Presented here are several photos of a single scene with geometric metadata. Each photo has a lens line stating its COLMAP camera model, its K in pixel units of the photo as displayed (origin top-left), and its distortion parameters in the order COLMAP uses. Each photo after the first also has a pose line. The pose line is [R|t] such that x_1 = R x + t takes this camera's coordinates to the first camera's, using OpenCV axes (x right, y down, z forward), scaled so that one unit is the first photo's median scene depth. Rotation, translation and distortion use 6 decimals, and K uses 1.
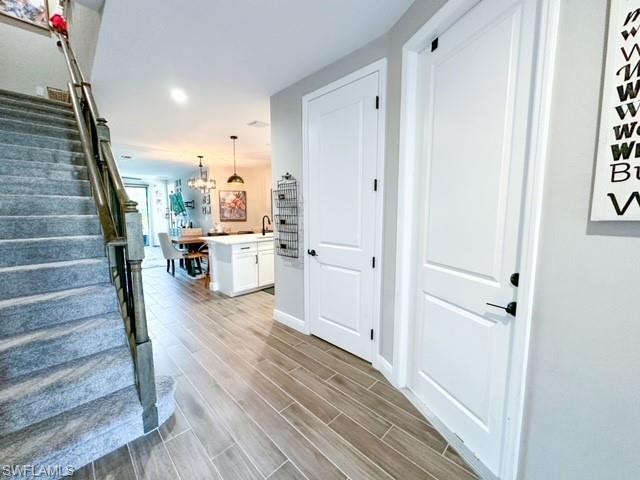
lens RADIAL K [[253.4, 0, 321.6], [0, 253.4, 238.5], [0, 0, 1]] dist [0.000775, 0.000339]
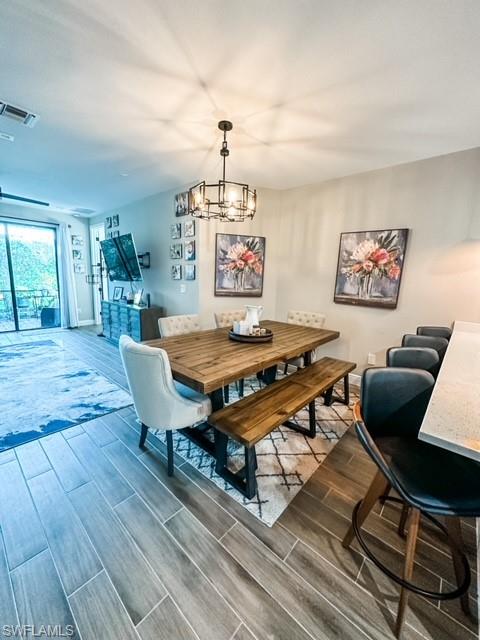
lens RADIAL K [[253.4, 0, 238.7], [0, 253.4, 321.5], [0, 0, 1]] dist [0.000775, 0.000339]
pose [[0.998400, 0.026236, 0.050089, -0.373213], [-0.029788, 0.996992, 0.071552, -0.054779], [-0.048061, -0.072929, 0.996178, 0.490446]]
